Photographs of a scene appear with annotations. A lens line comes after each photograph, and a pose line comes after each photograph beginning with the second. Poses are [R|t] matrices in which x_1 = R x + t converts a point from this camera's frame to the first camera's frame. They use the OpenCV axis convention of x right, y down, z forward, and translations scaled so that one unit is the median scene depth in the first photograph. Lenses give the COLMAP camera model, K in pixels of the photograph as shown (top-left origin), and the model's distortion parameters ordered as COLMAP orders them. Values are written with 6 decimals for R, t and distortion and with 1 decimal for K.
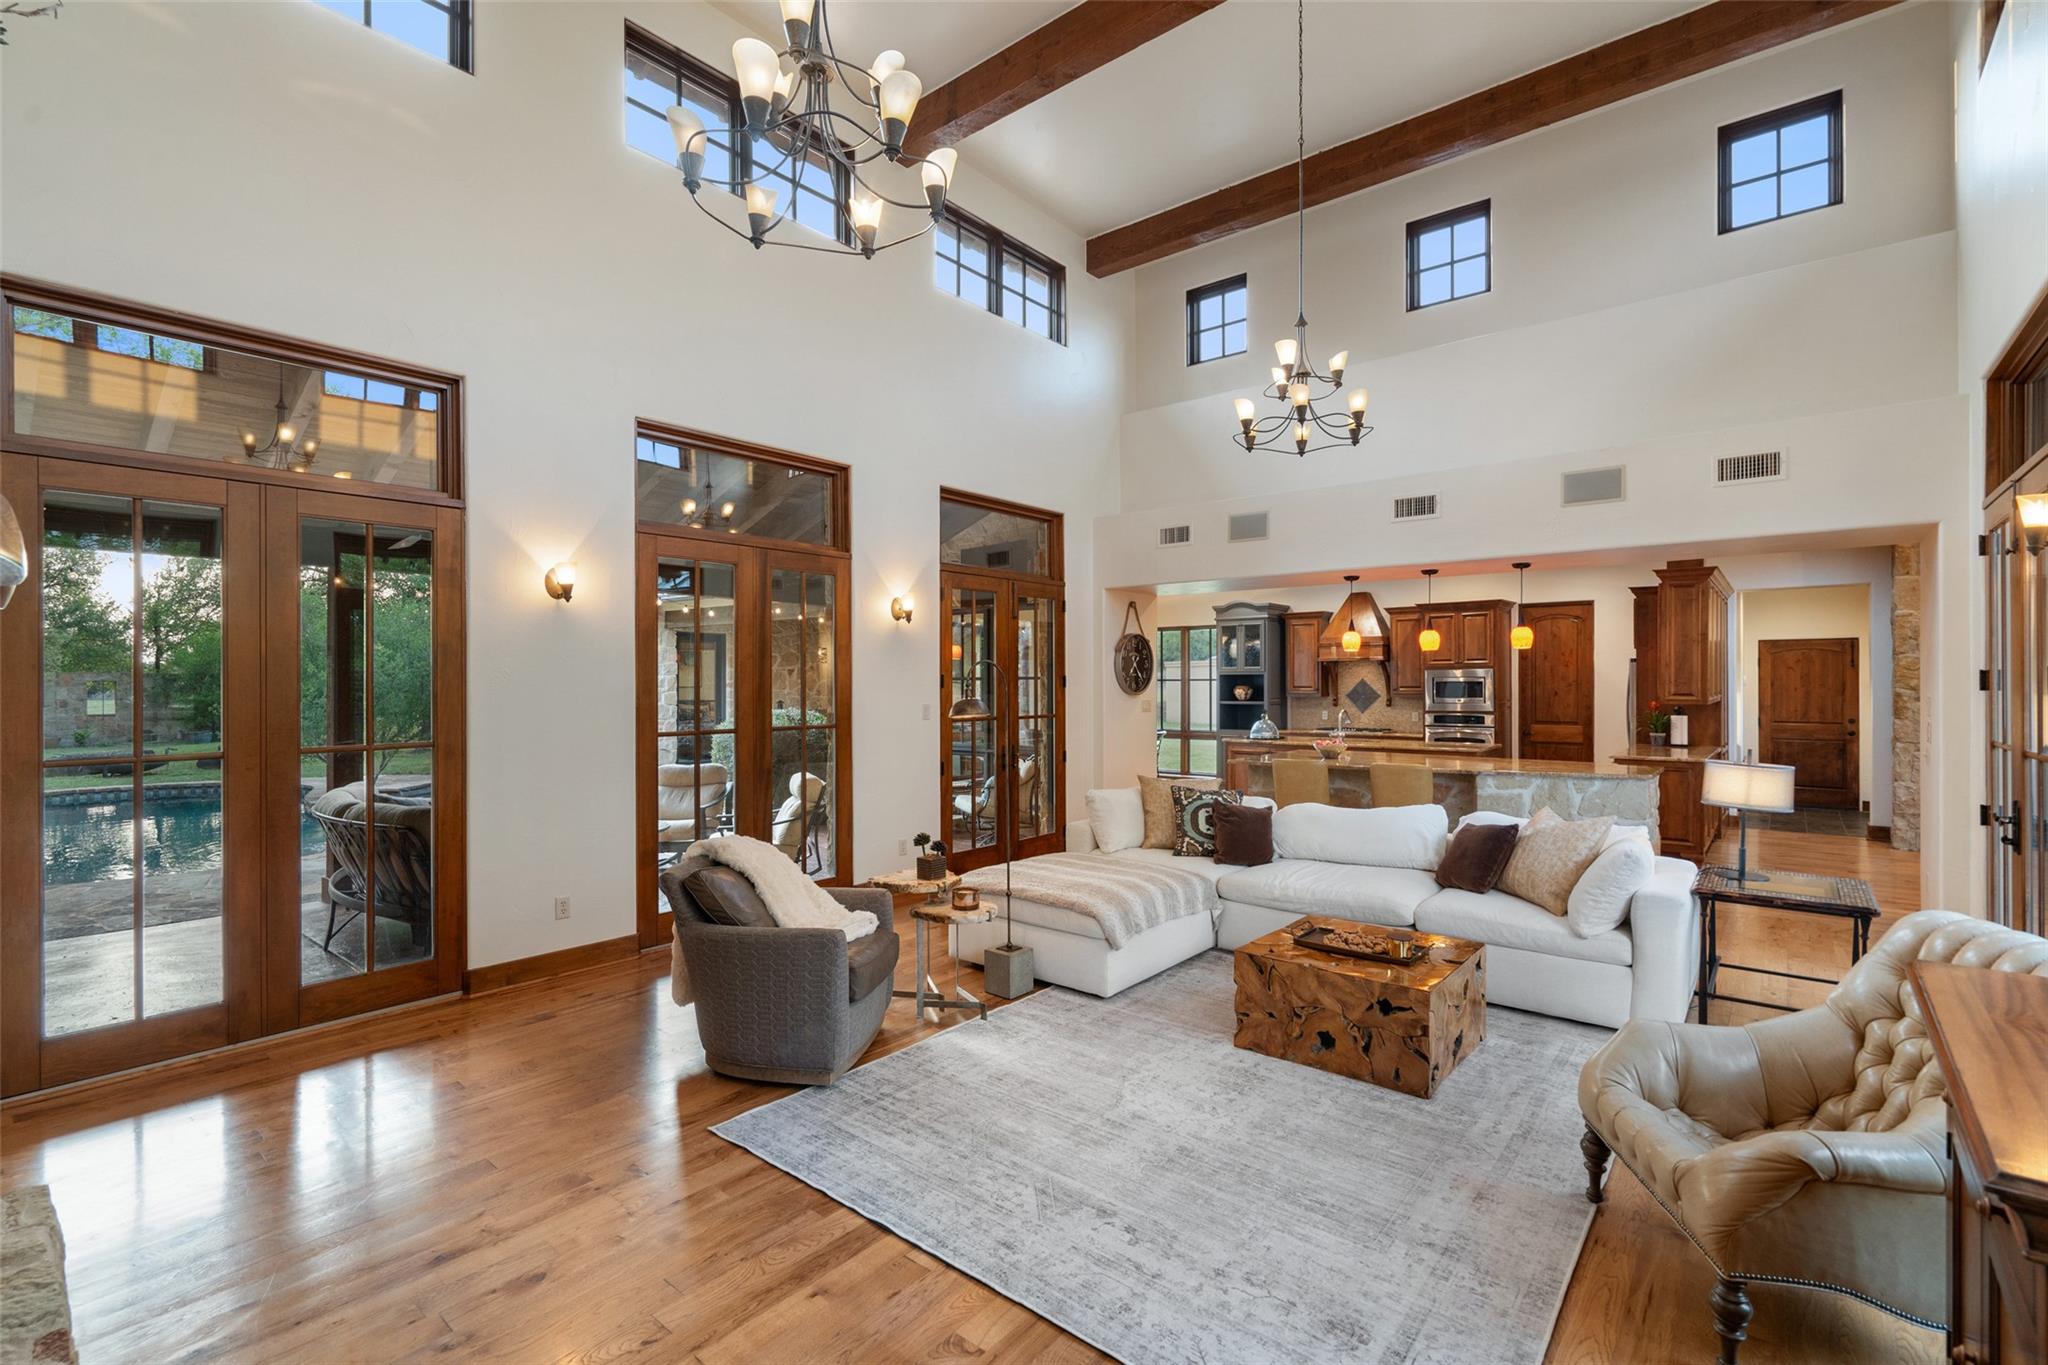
lens RADIAL K [[920.4, 0, 1019.7], [0, 920.4, 683.7], [0, 0, 1]] dist [-0.004850, 0.000746]
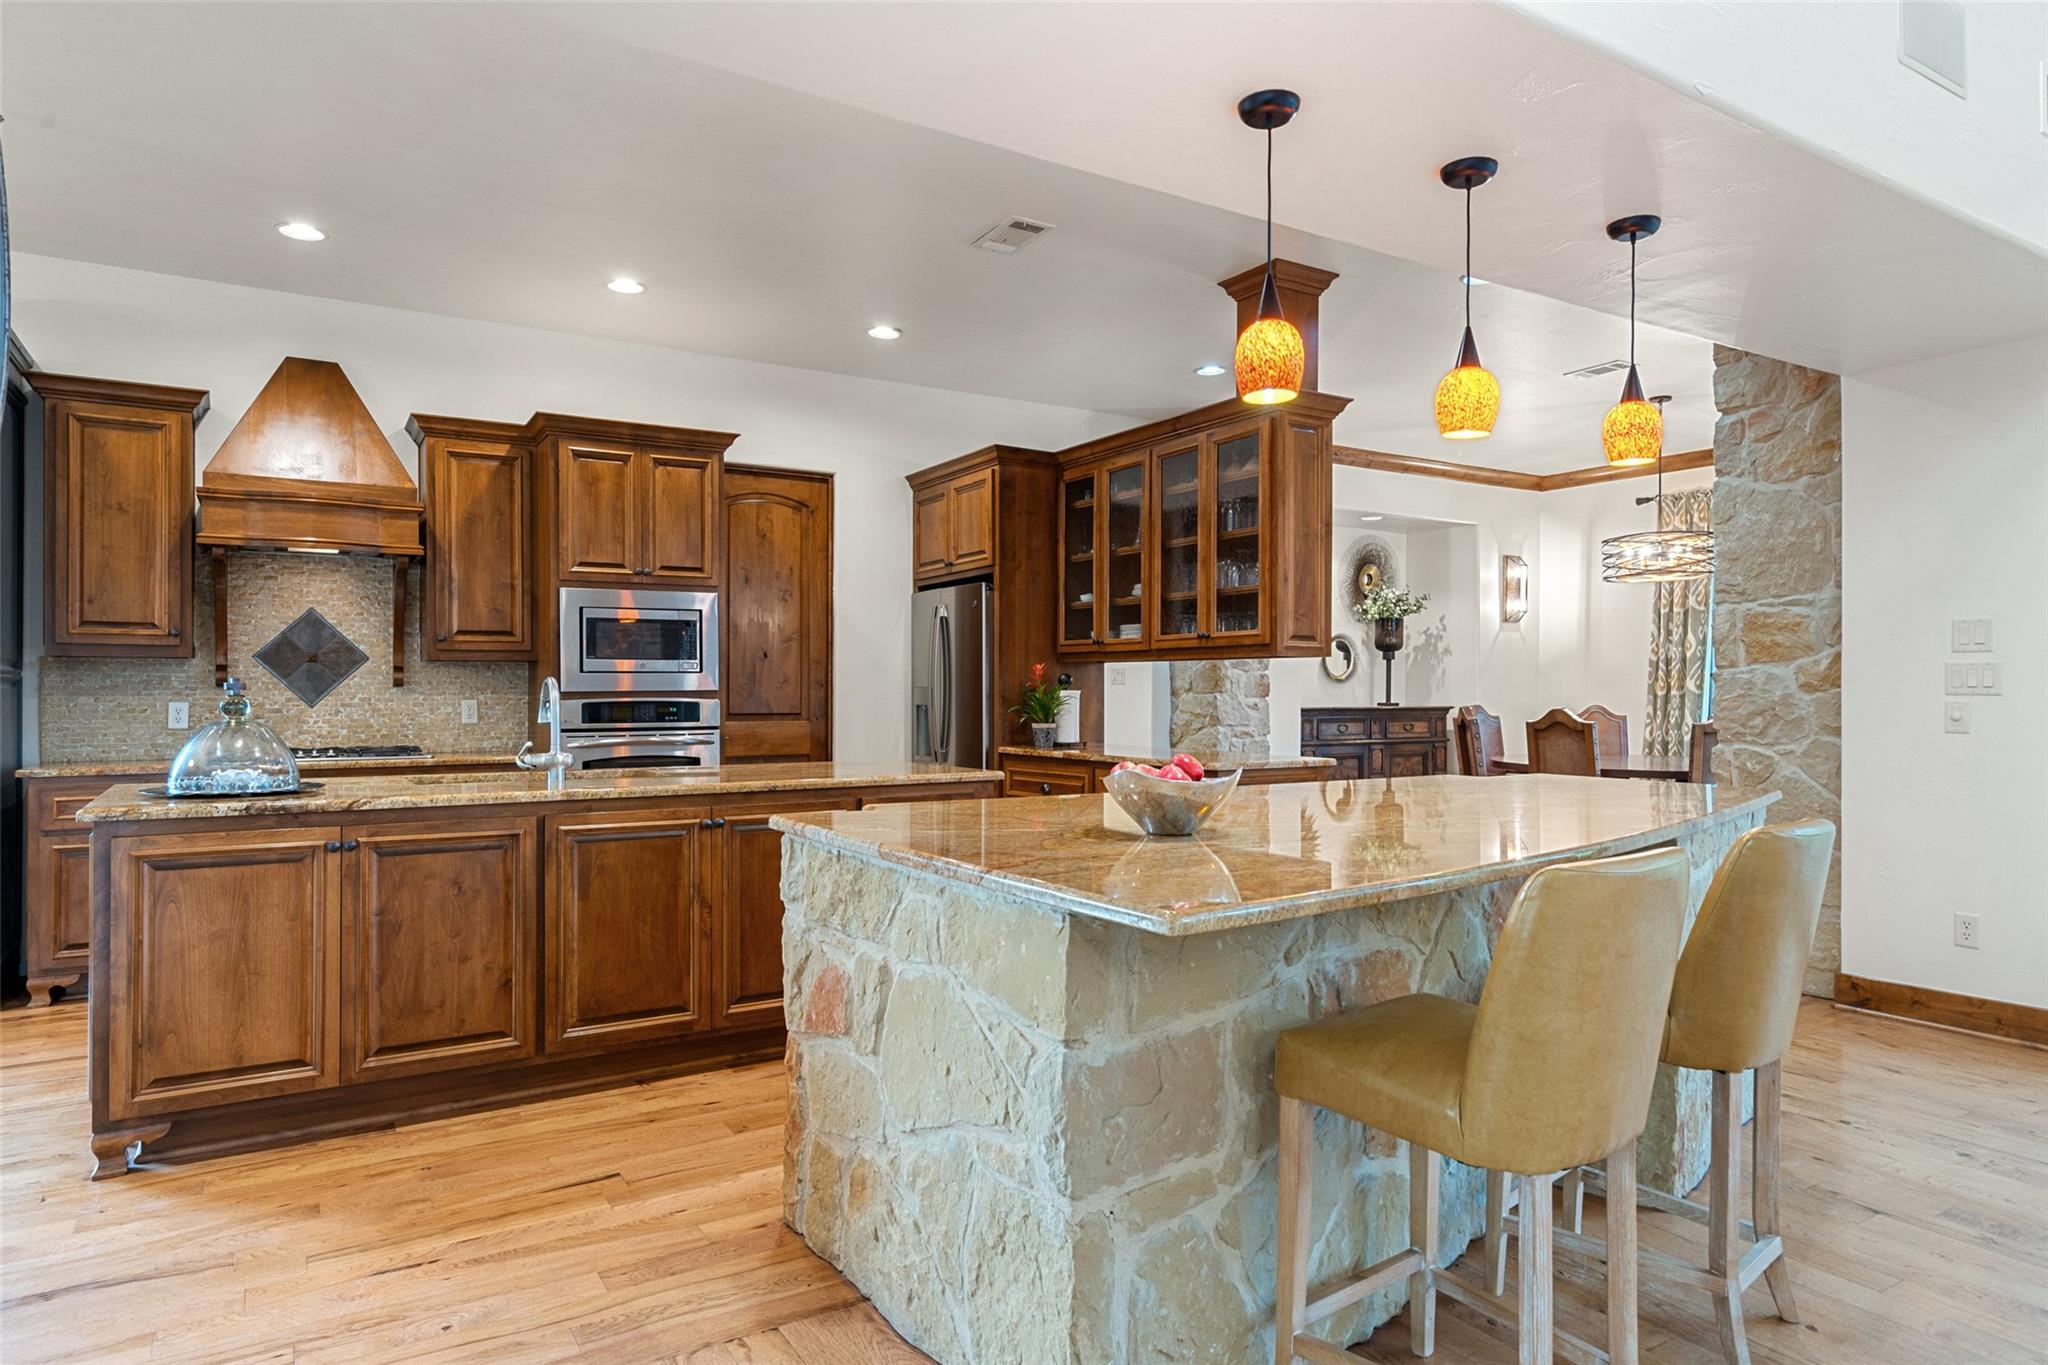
lens RADIAL K [[1225.3, 0, 1024.0], [0, 1225.3, 682.5], [0, 0, 1]] dist [0.006249, 0.002946]
pose [[0.314125, 0.010082, 0.949328, 0.017766], [0.000545, 0.999942, -0.010800, 0.042227], [-0.949381, 0.003910, 0.314102, 0.888755]]
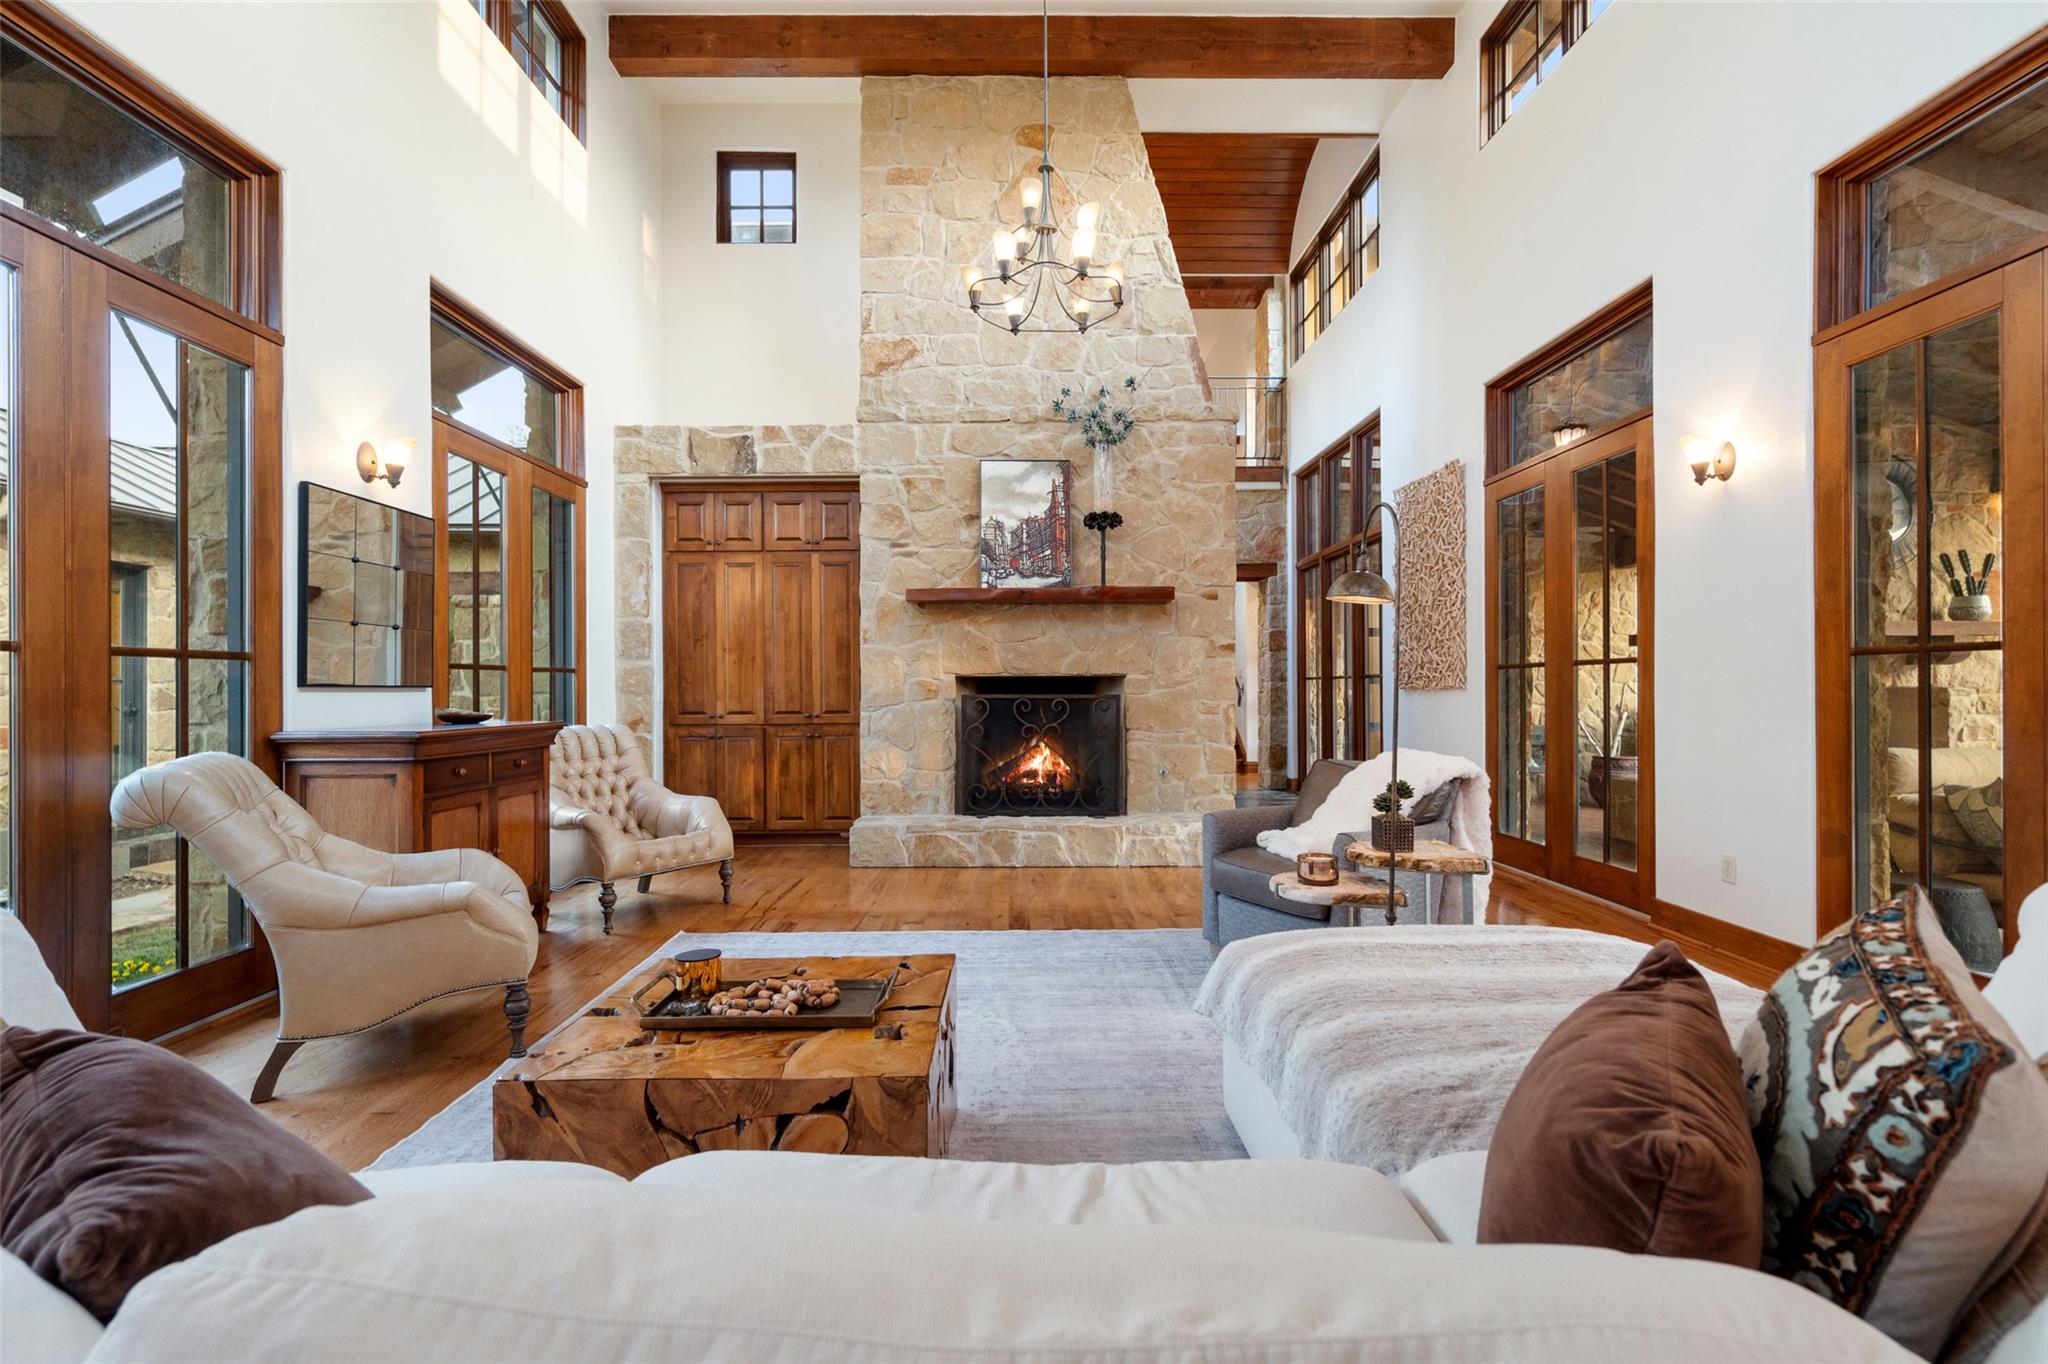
lens RADIAL K [[936.0, 0, 1020.3], [0, 936.0, 679.7], [0, 0, 1]] dist [0.001250, 0.000982]
pose [[-0.760702, -0.004117, -0.649088, 0.298015], [-0.000810, 0.999985, -0.005393, 0.051272], [0.649101, -0.003577, -0.760694, 0.735836]]
